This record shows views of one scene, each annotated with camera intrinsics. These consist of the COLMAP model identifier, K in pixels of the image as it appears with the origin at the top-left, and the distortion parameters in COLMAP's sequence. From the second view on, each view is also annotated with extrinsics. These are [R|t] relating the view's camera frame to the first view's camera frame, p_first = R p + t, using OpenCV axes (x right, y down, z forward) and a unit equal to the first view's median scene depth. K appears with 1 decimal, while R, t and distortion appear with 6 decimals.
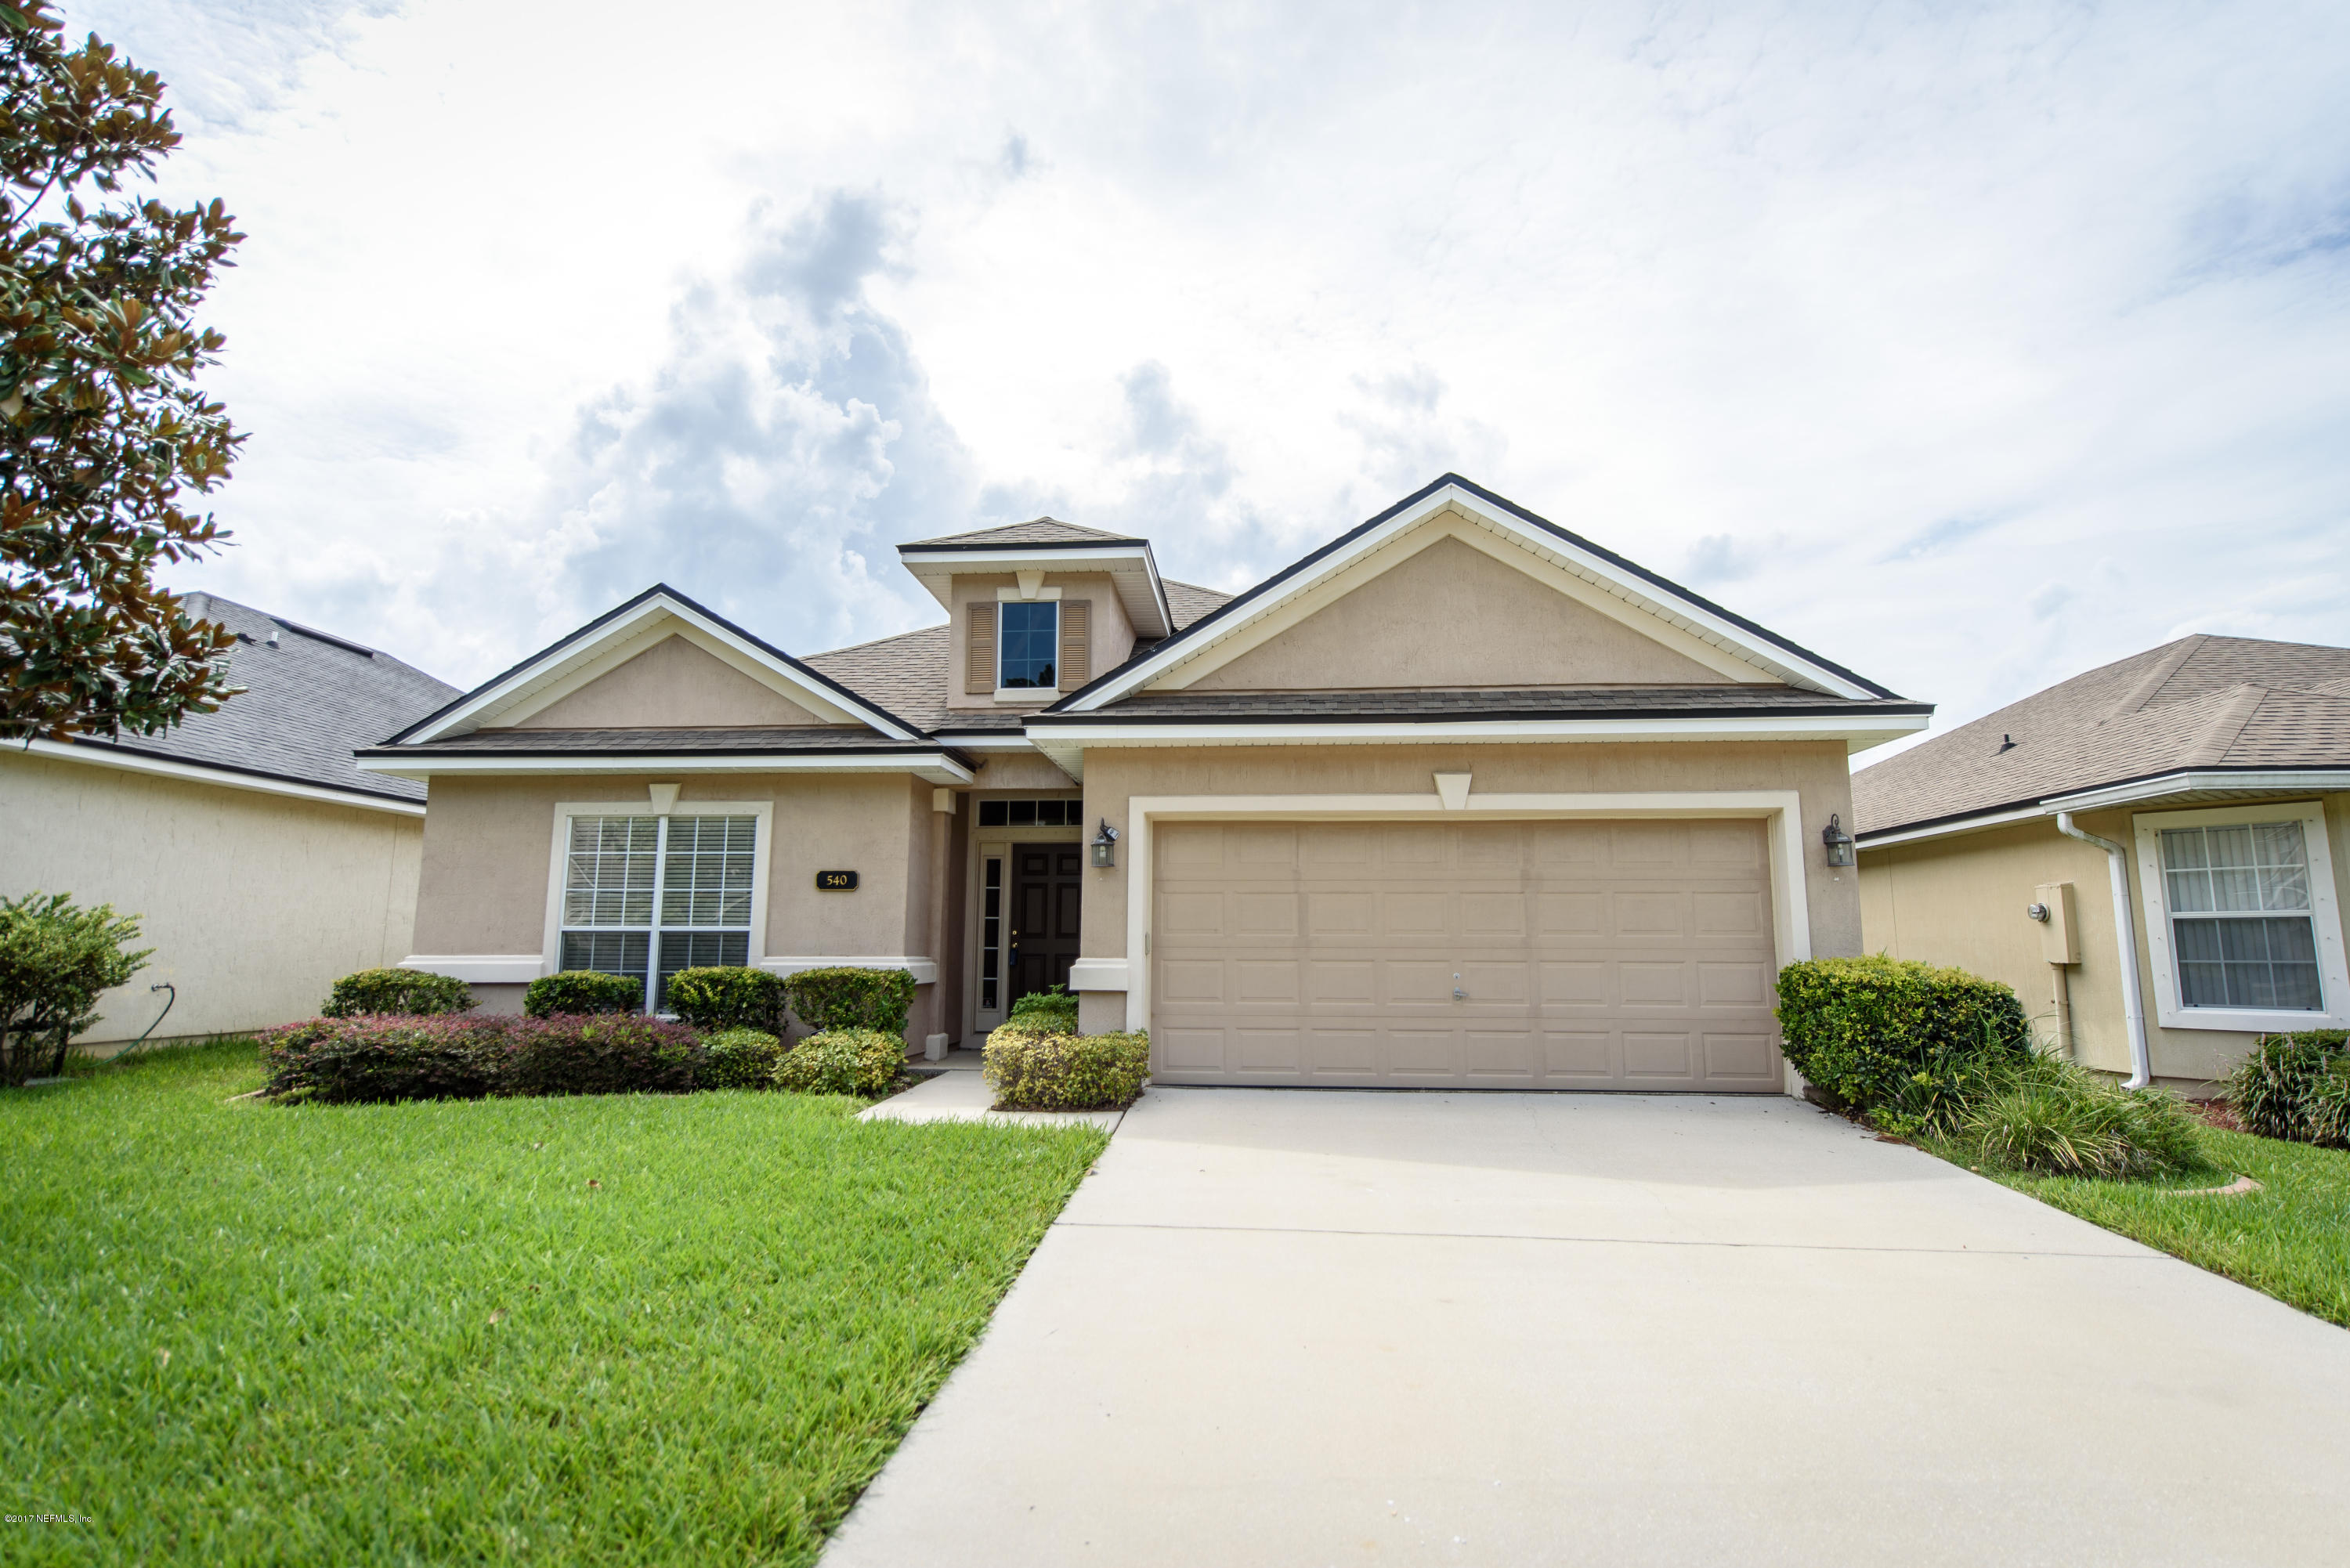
lens RADIAL K [[1162.4, 0, 1175.0], [0, 1162.4, 784.0], [0, 0, 1]] dist [0.023035, -0.010251]
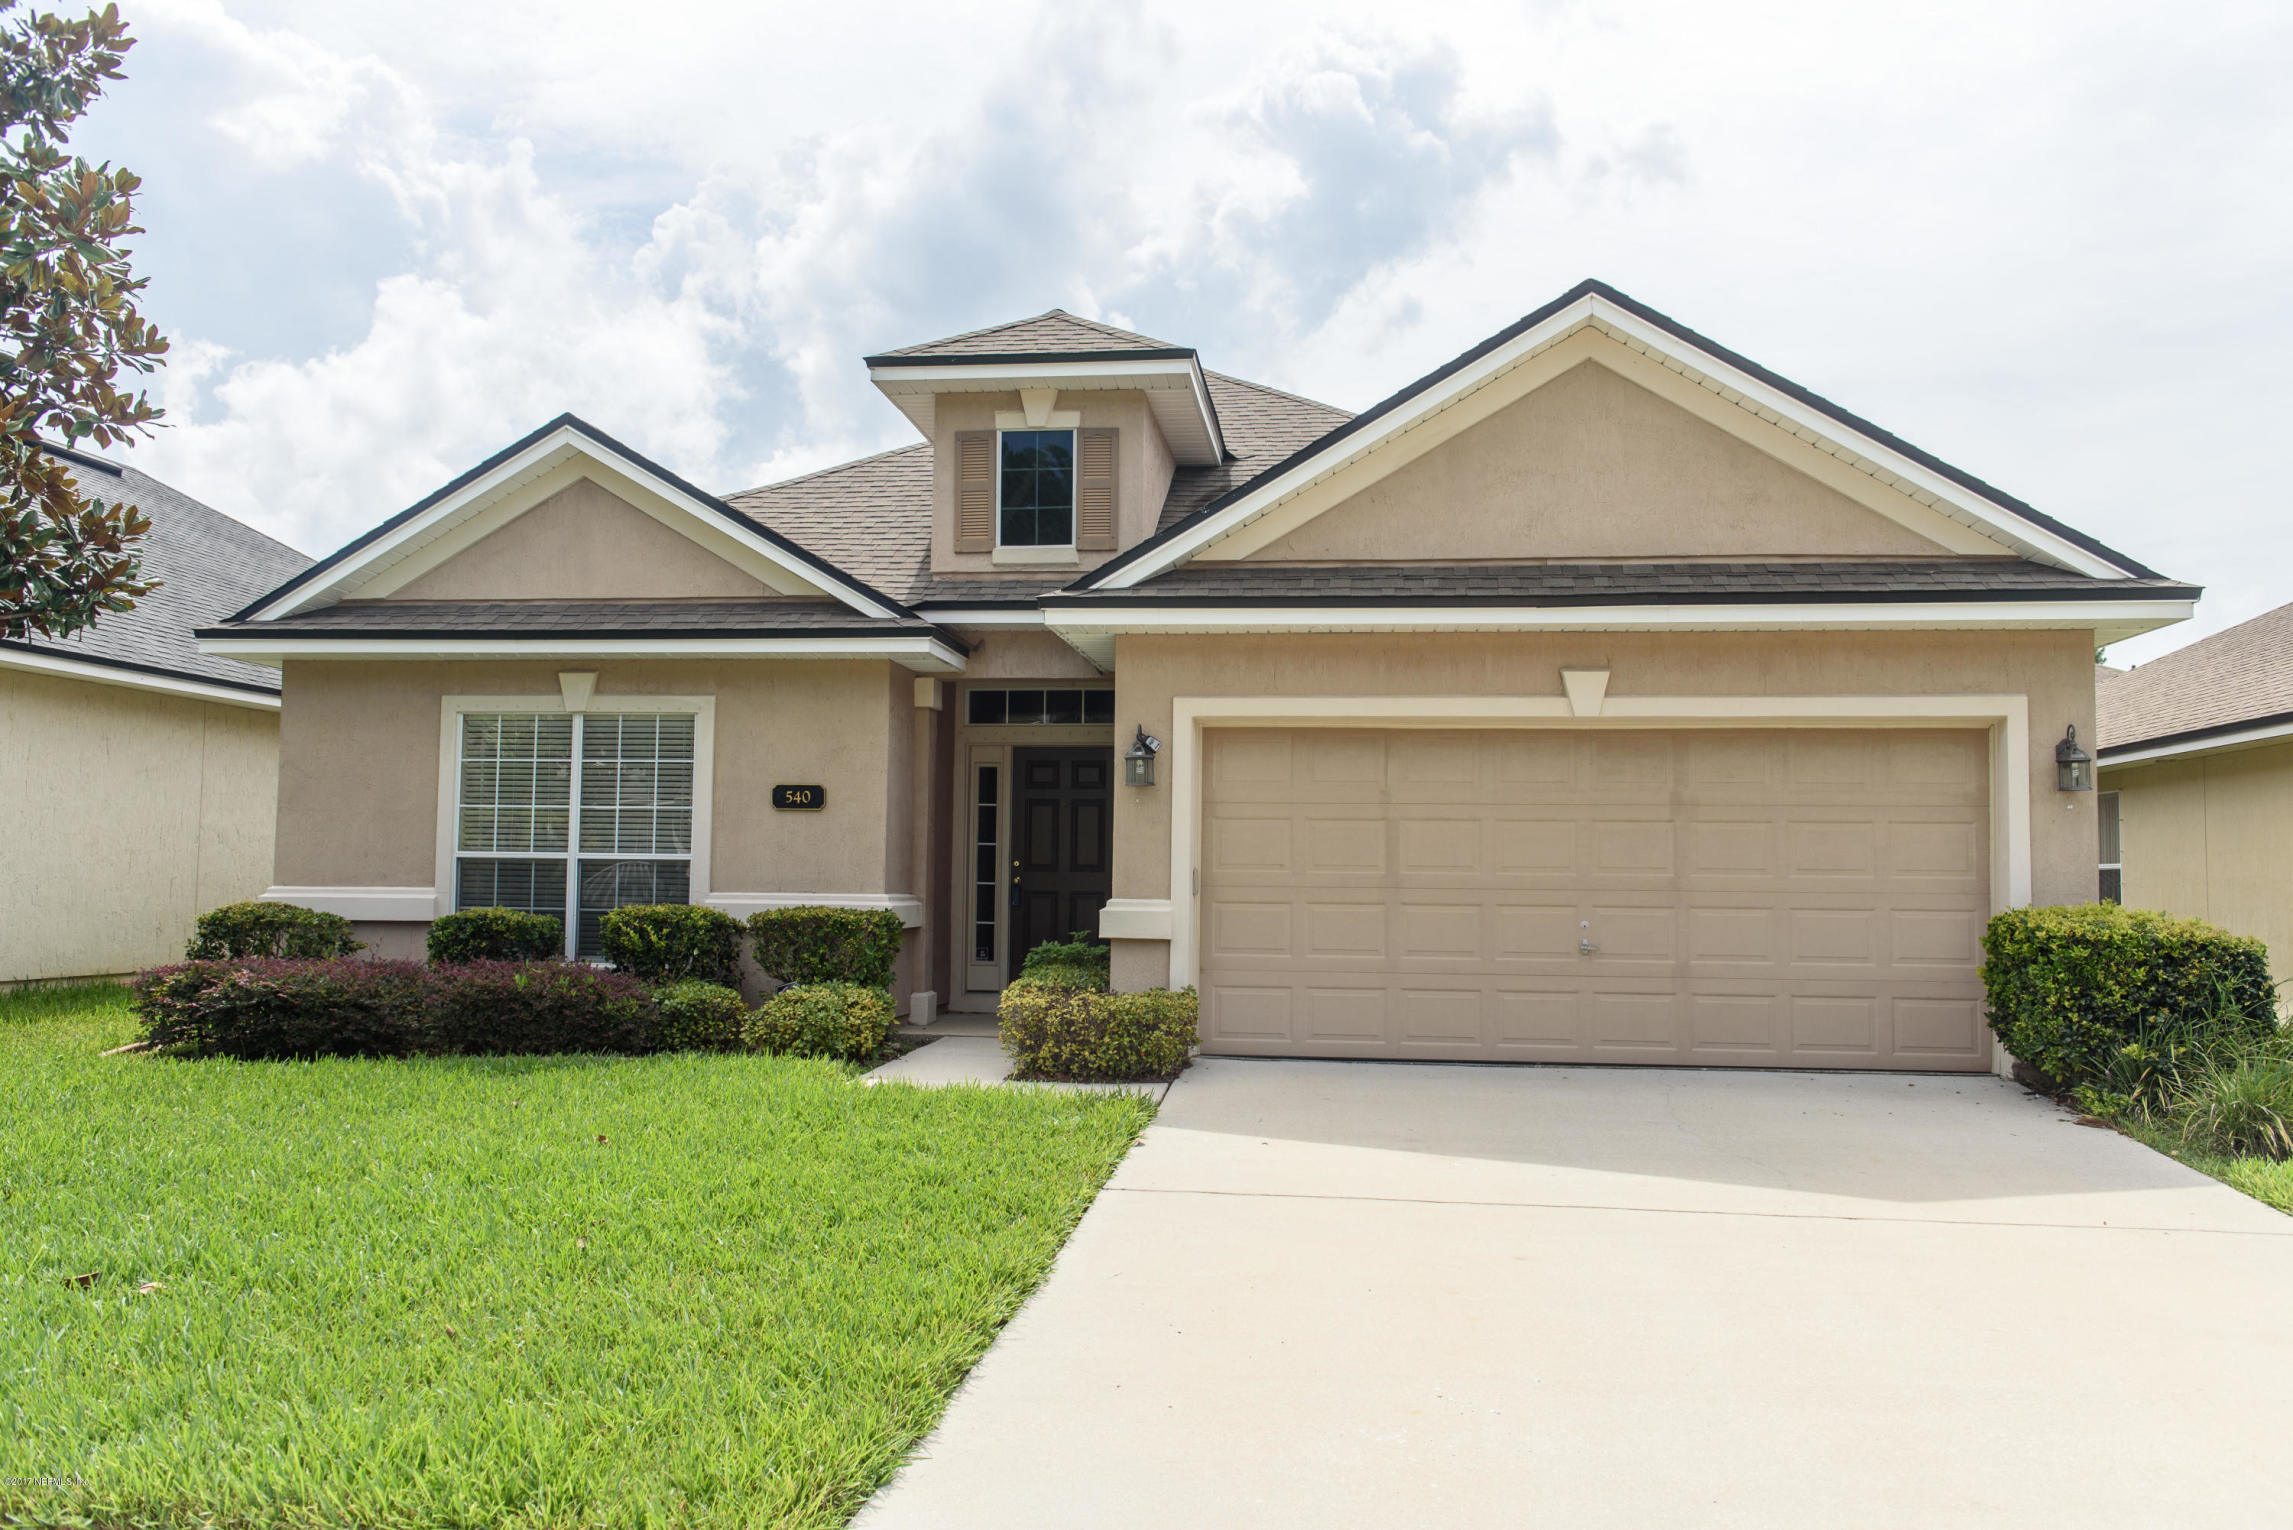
lens RADIAL K [[1776.5, 0, 1139.1], [0, 1776.5, 778.9], [0, 0, 1]] dist [0.003766, 0.000127]
pose [[0.999041, 0.005698, -0.043415, -0.009959], [-0.002037, 0.996471, 0.083918, -0.035195], [0.043740, -0.083749, 0.995526, -0.209604]]
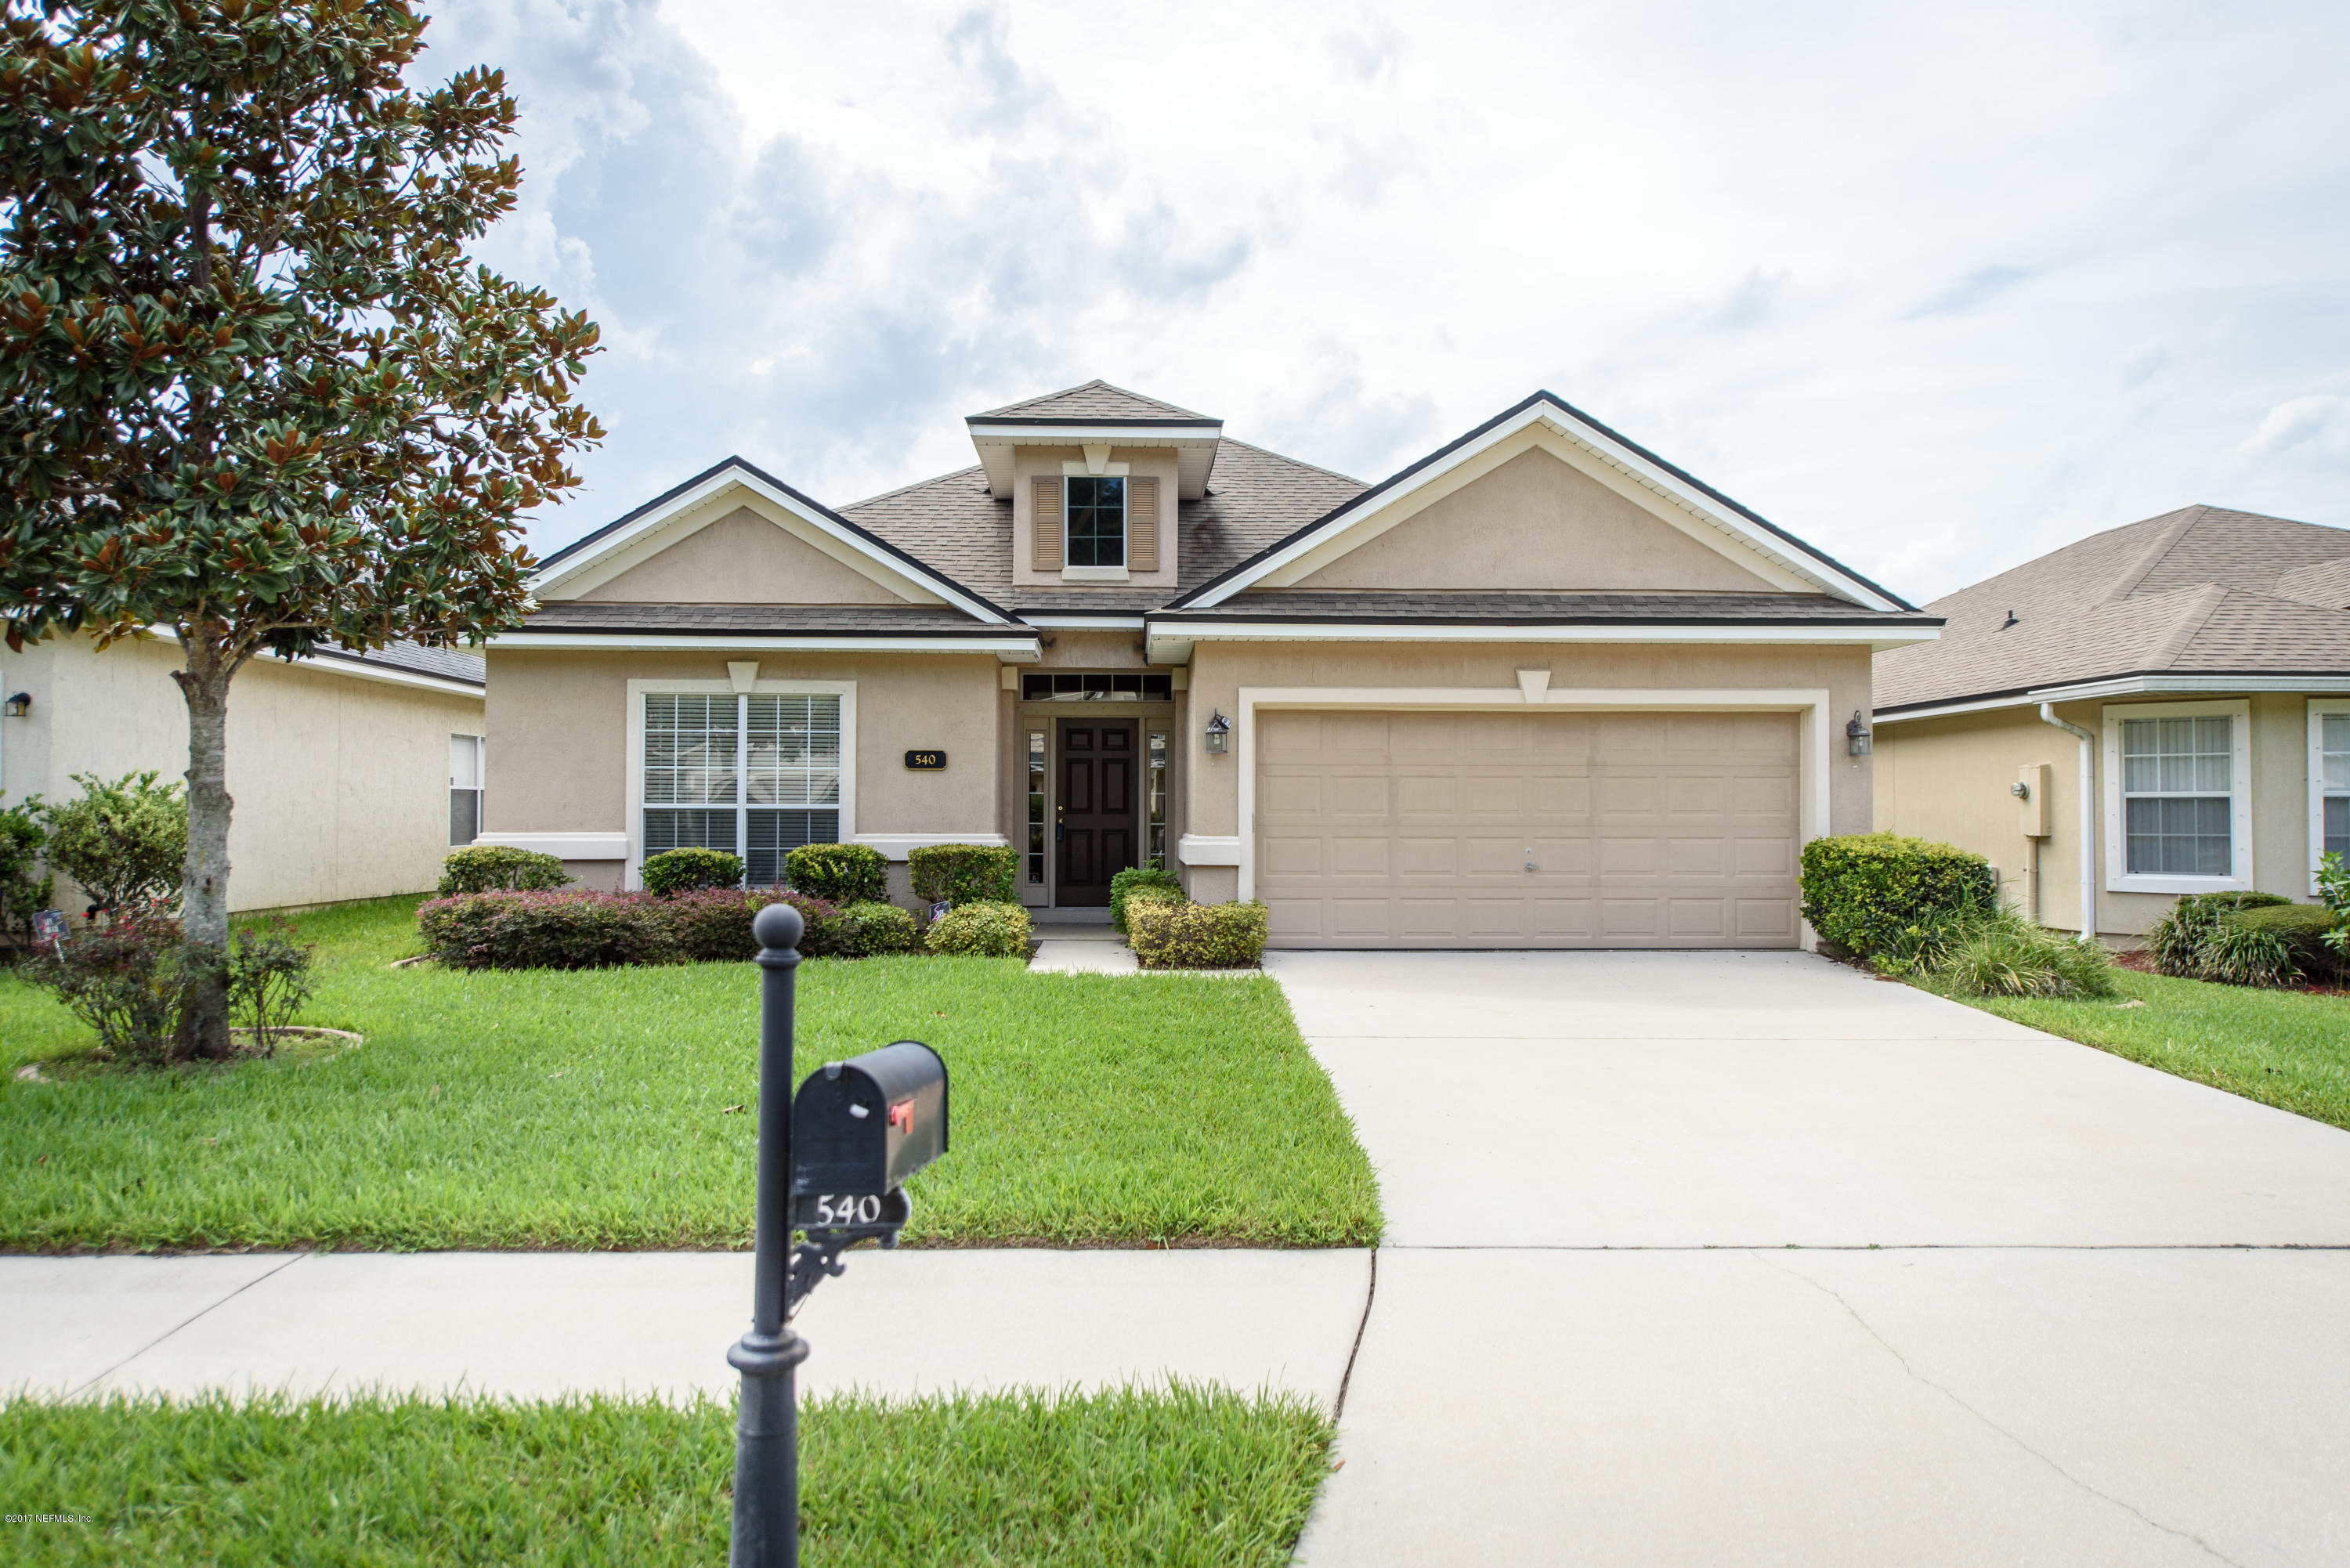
lens RADIAL K [[1518.8, 0, 1175.0], [0, 1518.8, 784.0], [0, 0, 1]] dist [0.035706, -0.032887]
pose [[0.993366, 0.001316, 0.114989, -0.260673], [-0.015391, 0.992460, 0.121596, -0.070760], [-0.113962, -0.122559, 0.985897, -0.391067]]
